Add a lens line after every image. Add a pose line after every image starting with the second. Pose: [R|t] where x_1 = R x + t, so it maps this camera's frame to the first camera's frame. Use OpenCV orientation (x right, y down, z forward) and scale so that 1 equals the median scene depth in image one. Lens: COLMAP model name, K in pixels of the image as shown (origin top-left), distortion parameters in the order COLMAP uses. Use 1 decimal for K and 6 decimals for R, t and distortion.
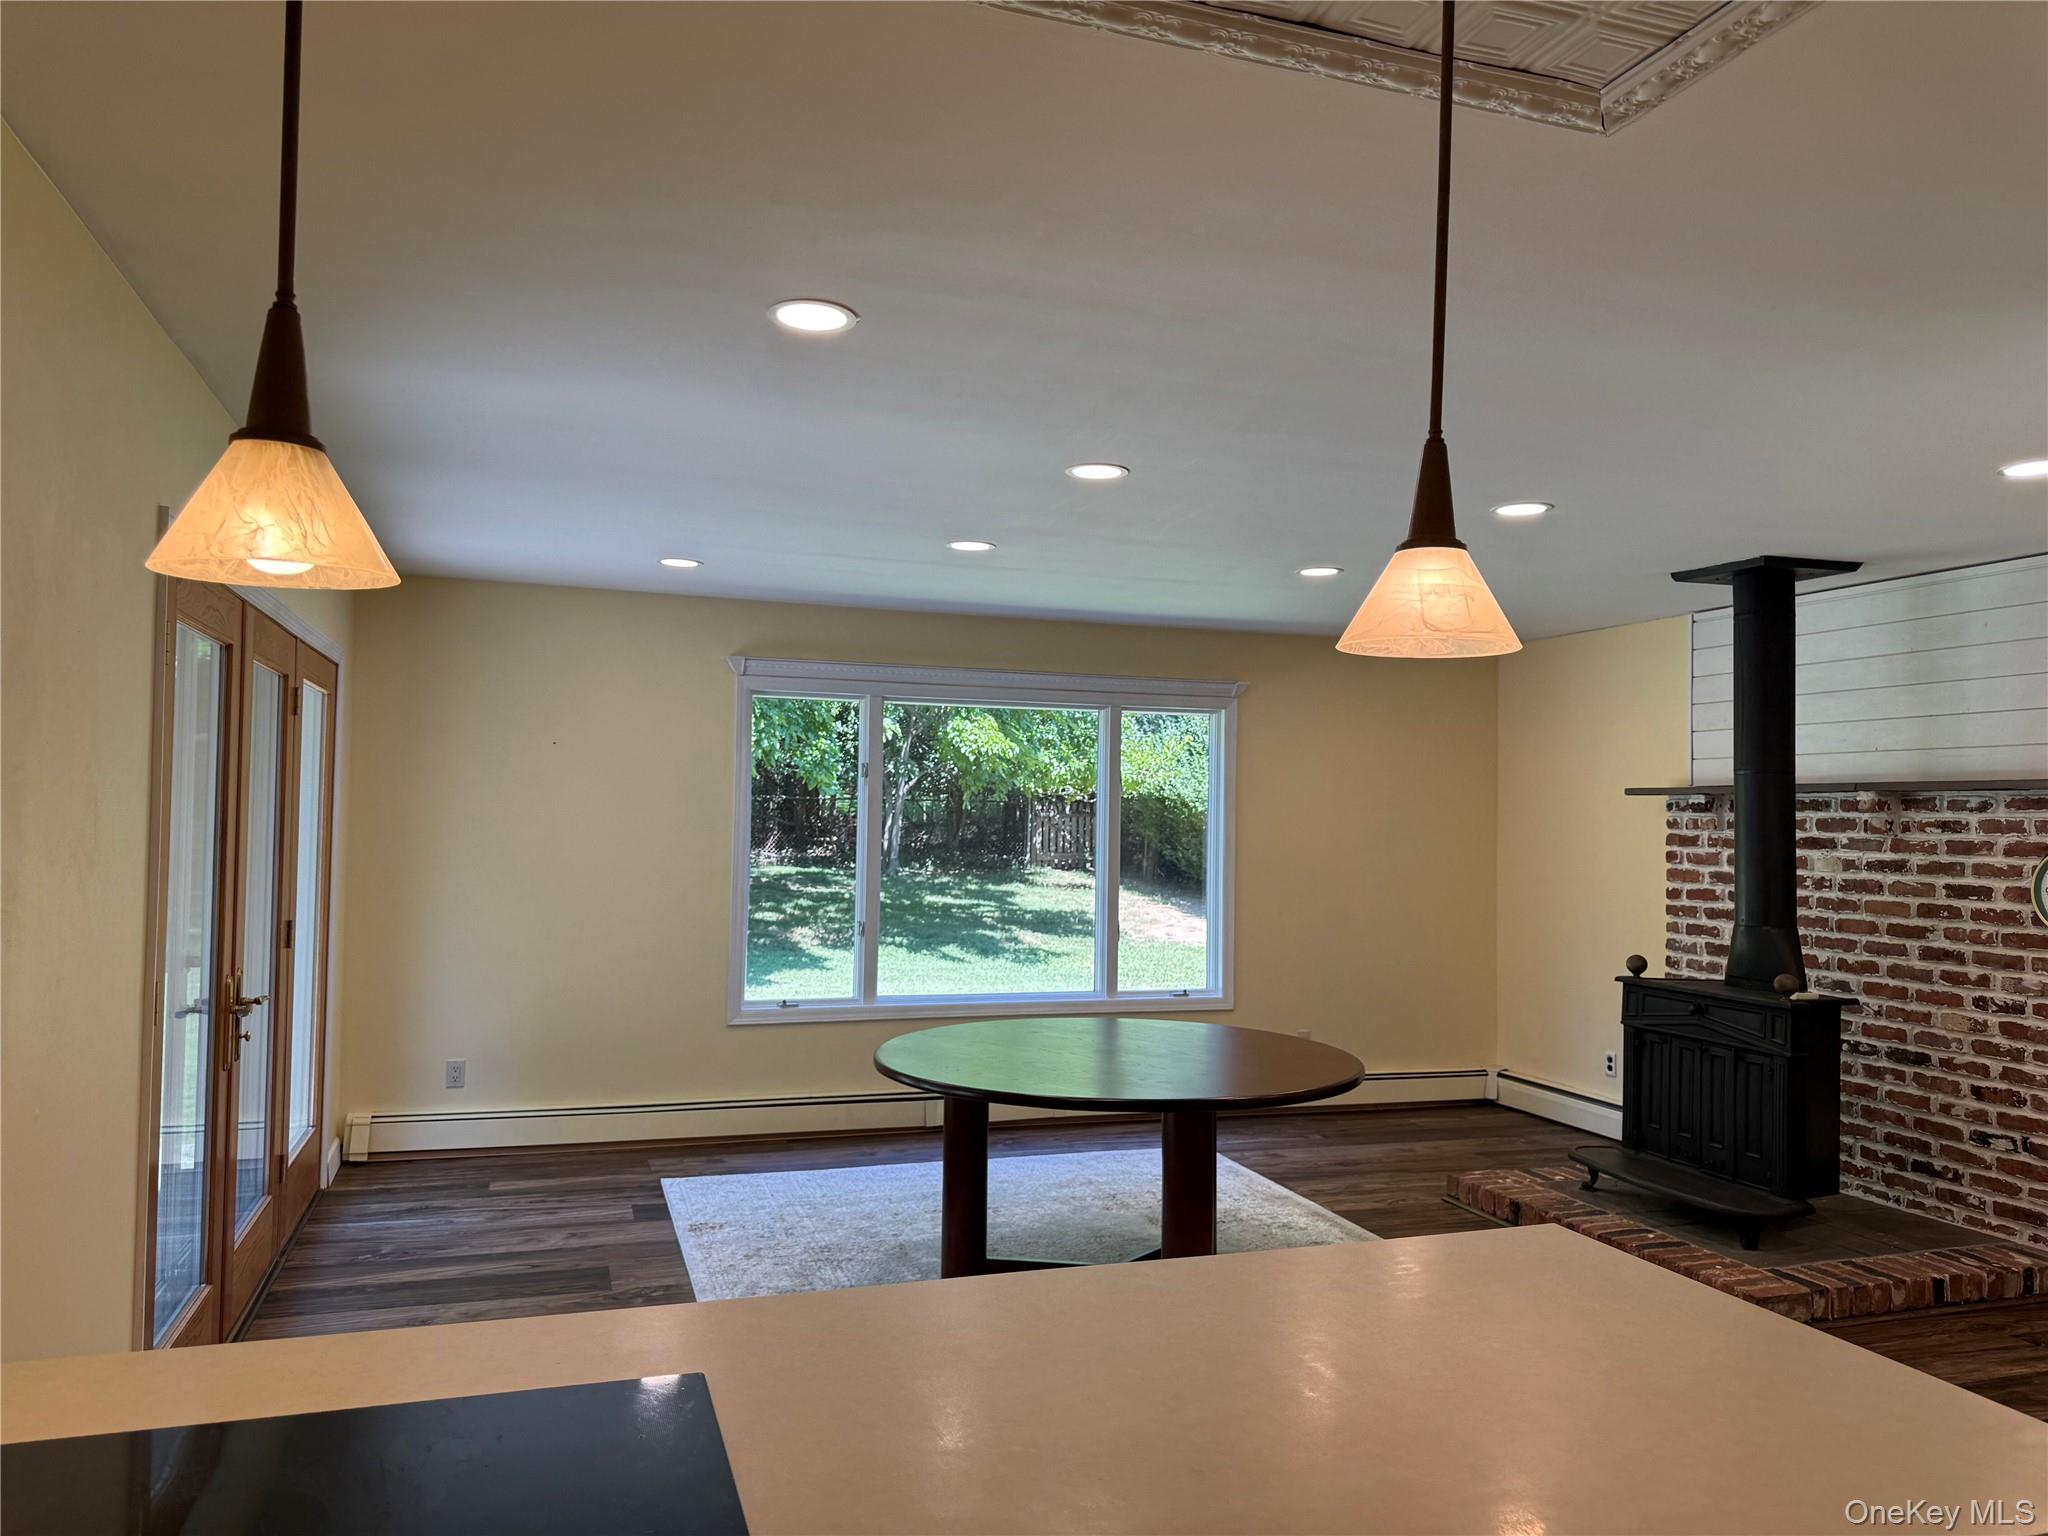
lens RADIAL K [[1441.9, 0, 1020.9], [0, 1441.9, 770.1], [0, 0, 1]] dist [-0.000633, -0.001325]
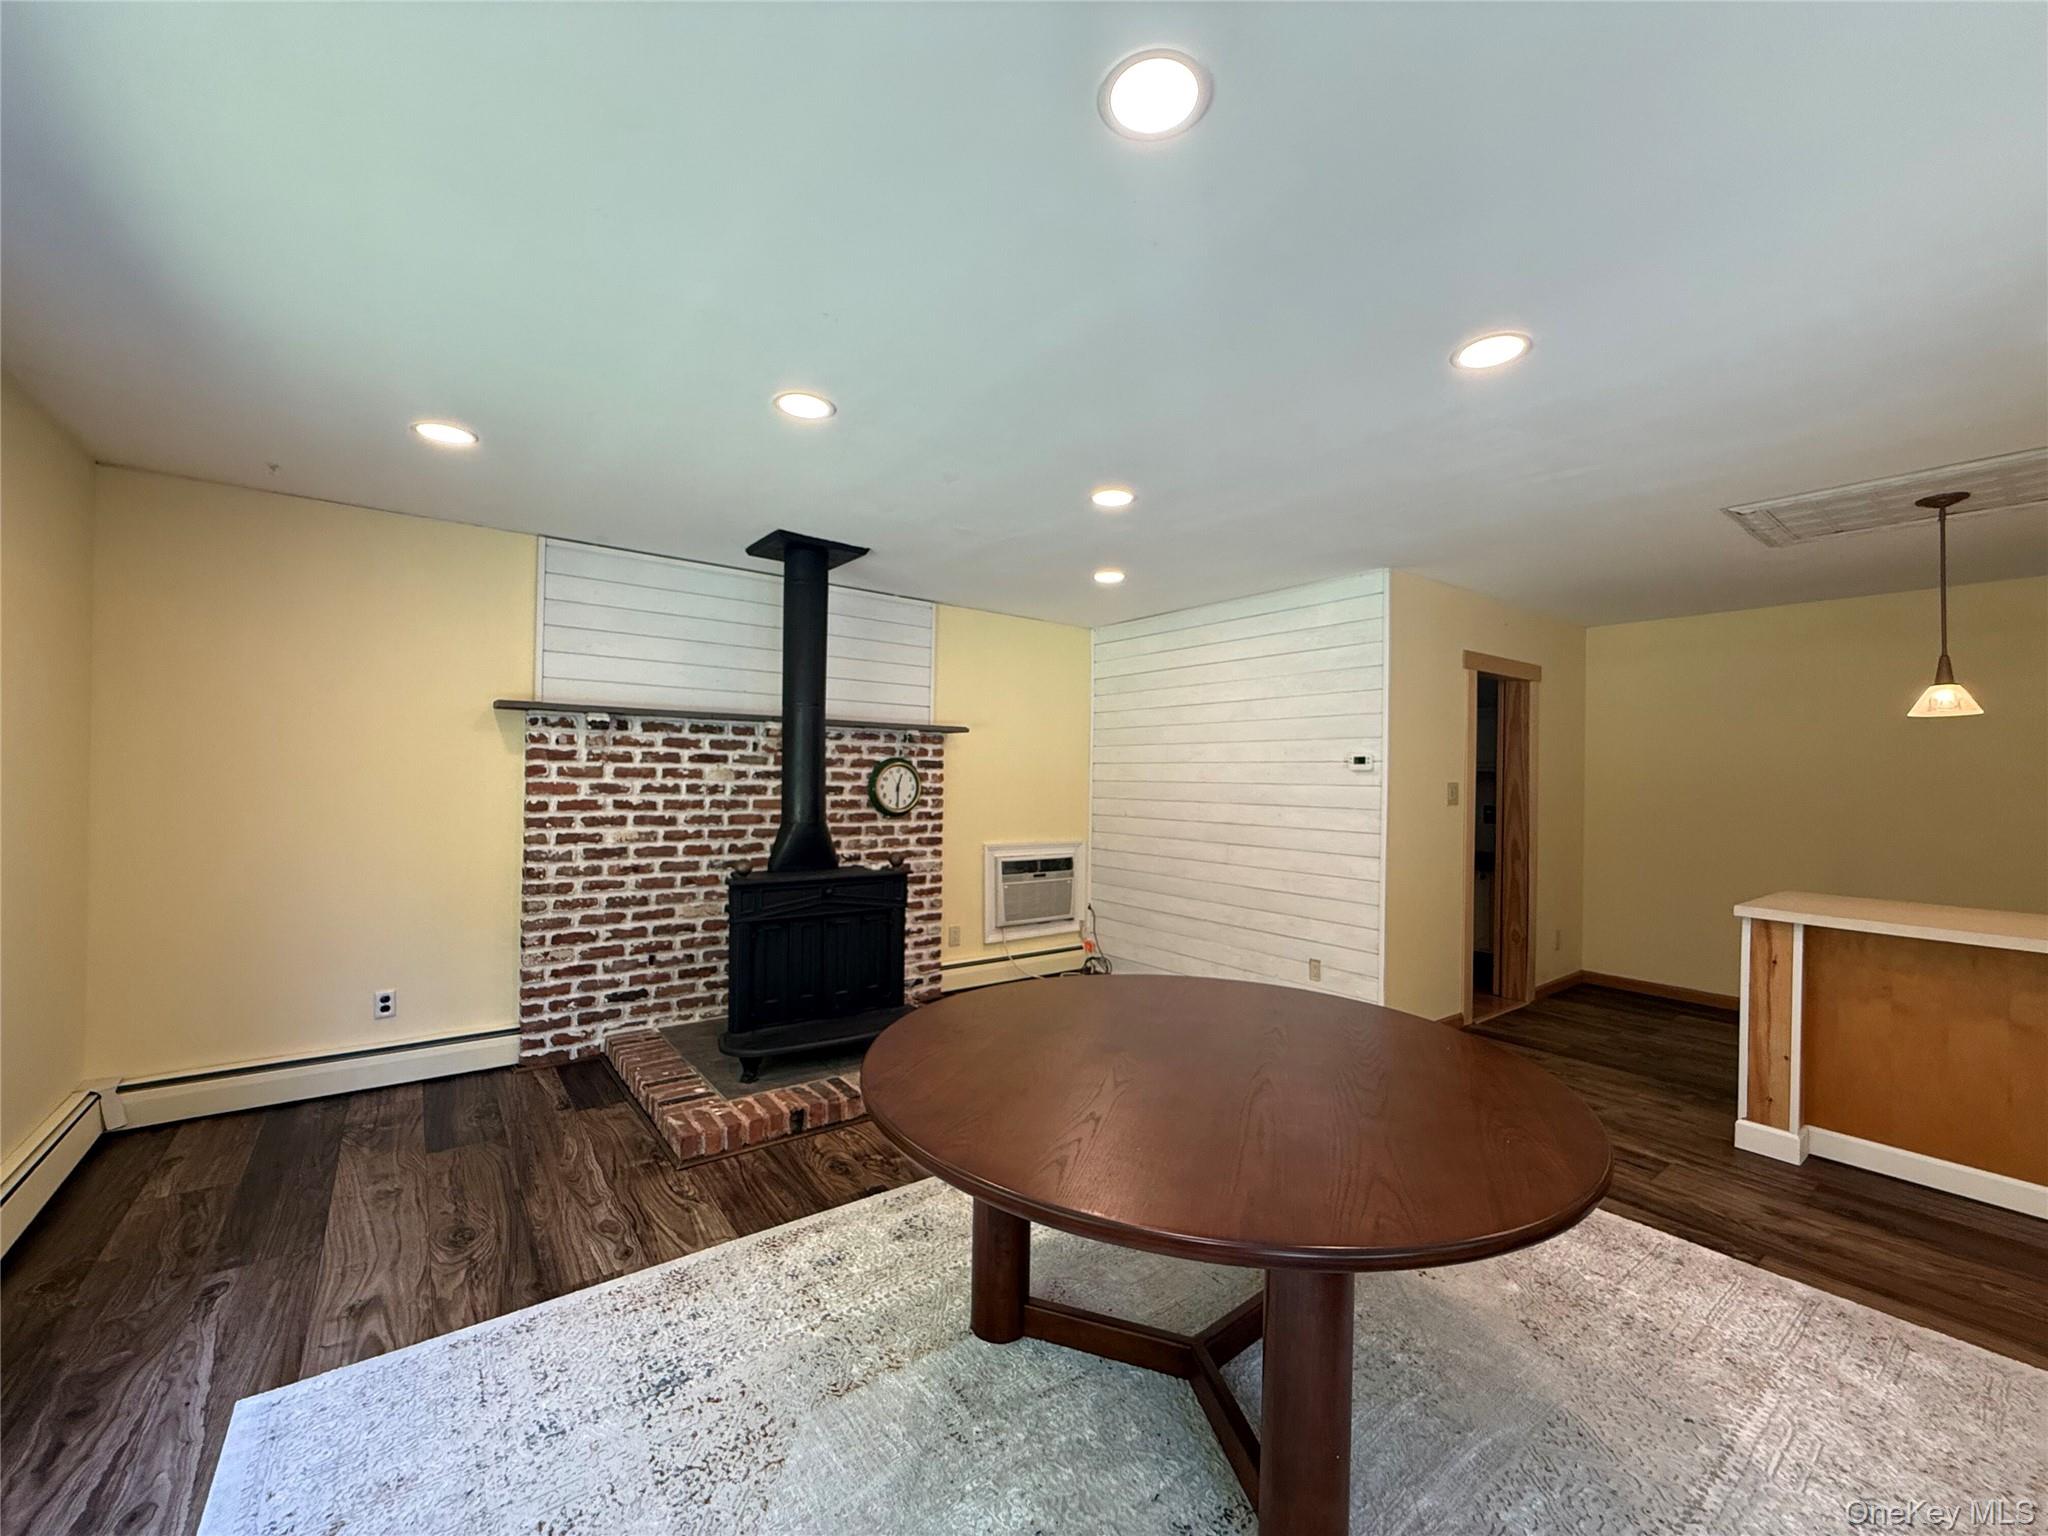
lens RADIAL K [[815.6, 0, 1015.3], [0, 815.6, 767.6], [0, 0, 1]] dist [0.001681, 0.000179]
pose [[-0.310456, -0.013037, 0.950498, -0.235101], [-0.055672, 0.998439, -0.004489, 0.047783], [-0.948956, -0.054310, -0.310697, 0.985262]]
